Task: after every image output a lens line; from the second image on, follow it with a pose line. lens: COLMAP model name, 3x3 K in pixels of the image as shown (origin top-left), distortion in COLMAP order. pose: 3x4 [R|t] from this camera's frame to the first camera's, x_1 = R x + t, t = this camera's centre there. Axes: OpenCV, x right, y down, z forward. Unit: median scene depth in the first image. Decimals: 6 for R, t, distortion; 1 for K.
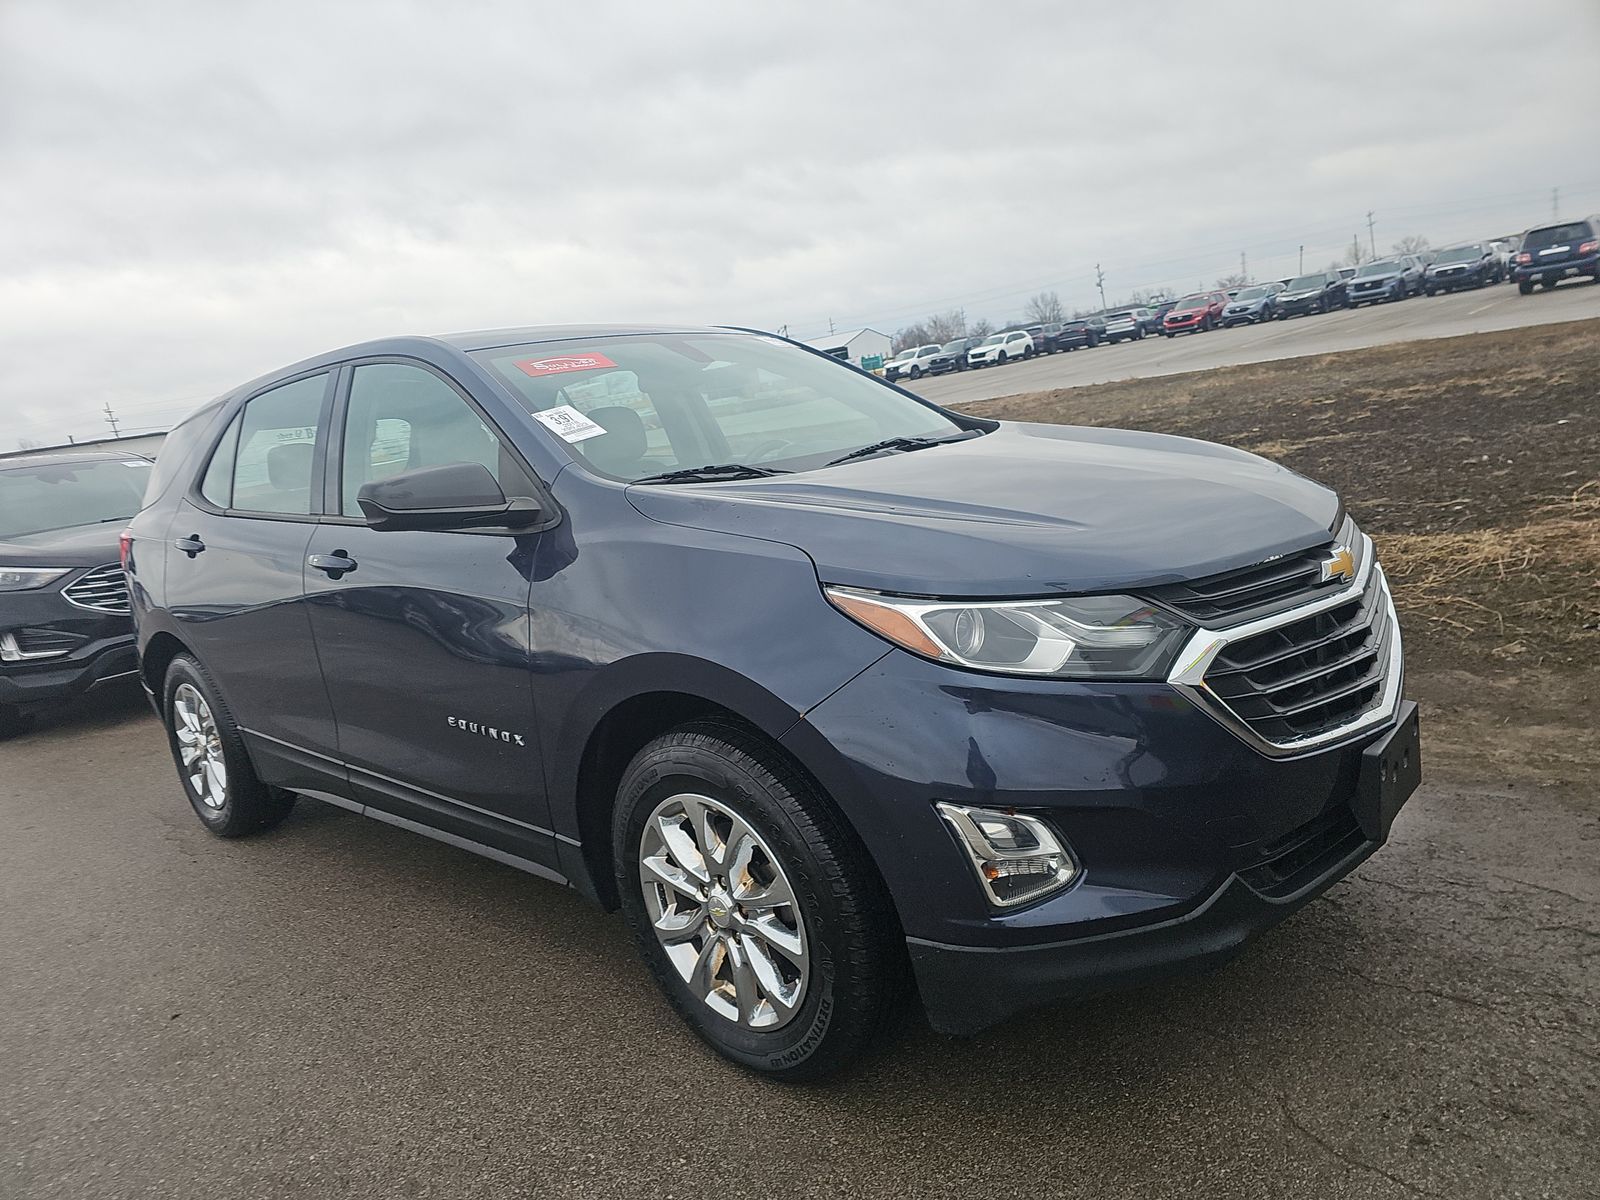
lens RADIAL K [[1054.8, 0, 791.9], [0, 1054.8, 602.0], [0, 0, 1]] dist [0.012197, -0.007966]
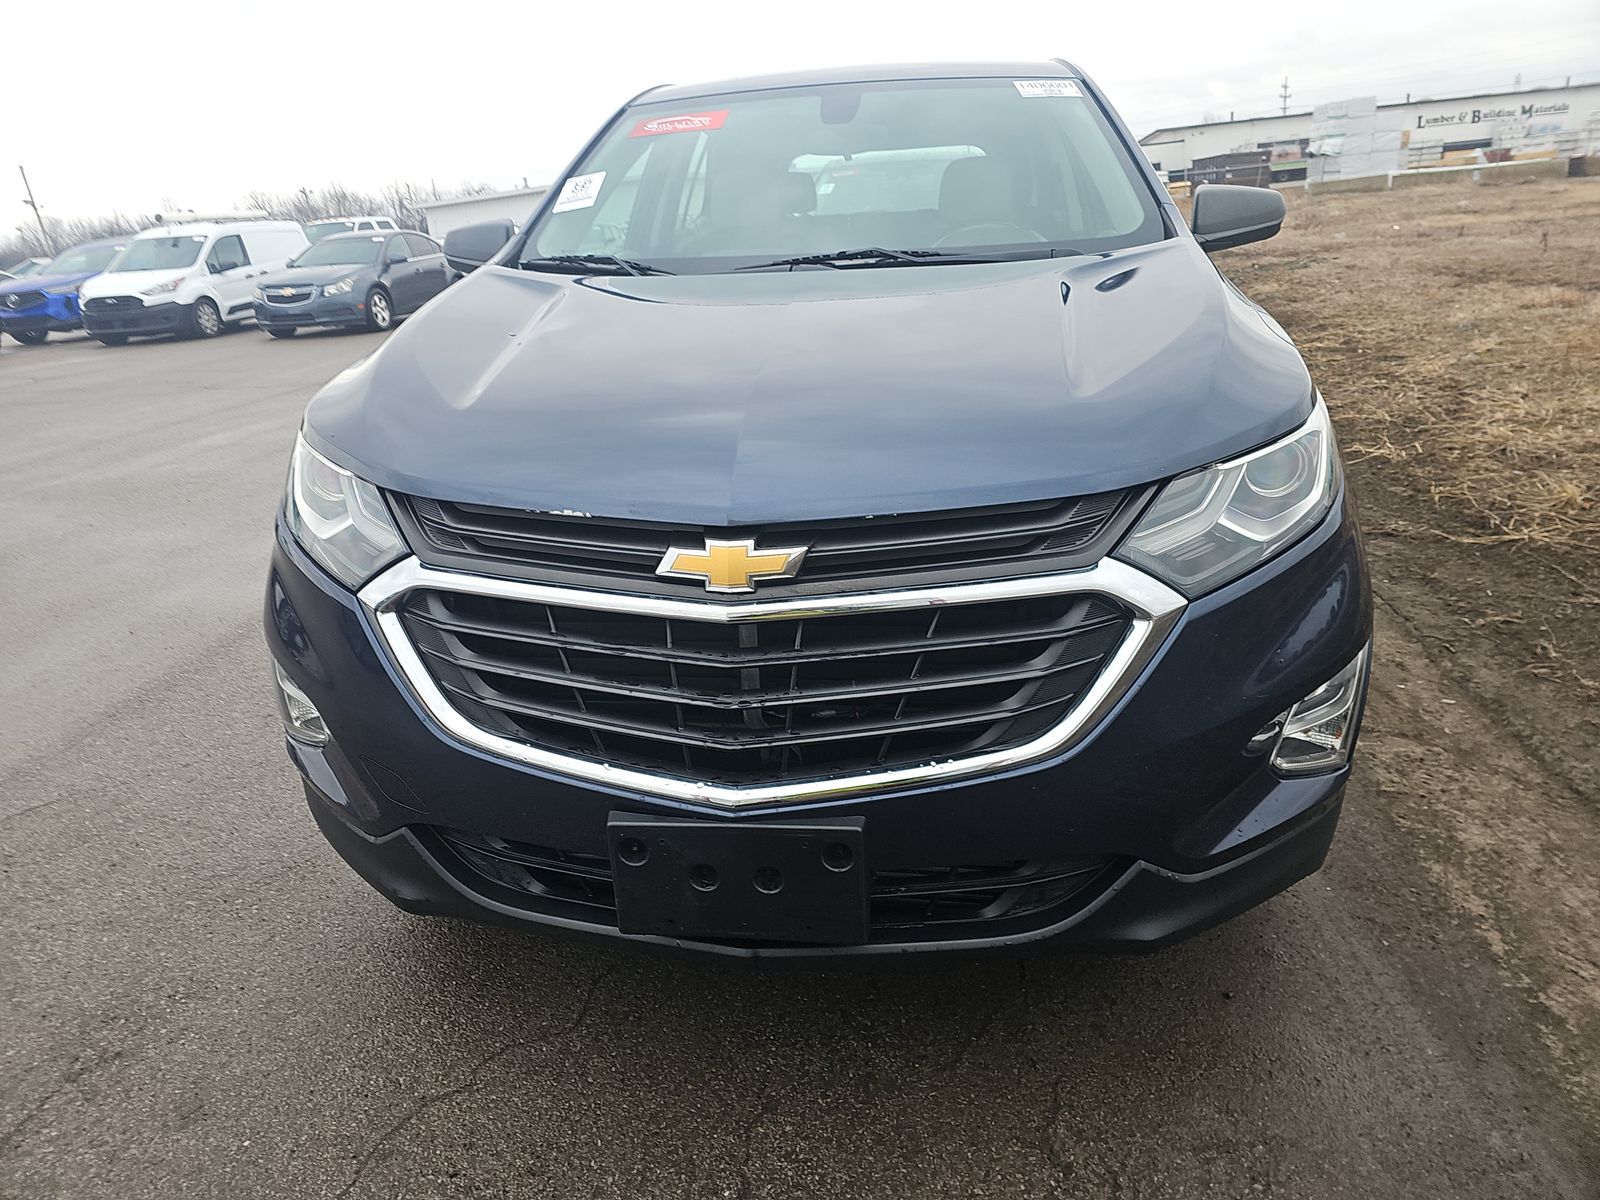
lens RADIAL K [[1054.8, 0, 794.1], [0, 1054.8, 604.2], [0, 0, 1]] dist [0.012197, -0.007966]
pose [[0.557913, 0.382539, -0.736476, 0.780759], [-0.167239, 0.921046, 0.351718, -0.187293], [0.812874, -0.073061, 0.577839, 0.512716]]
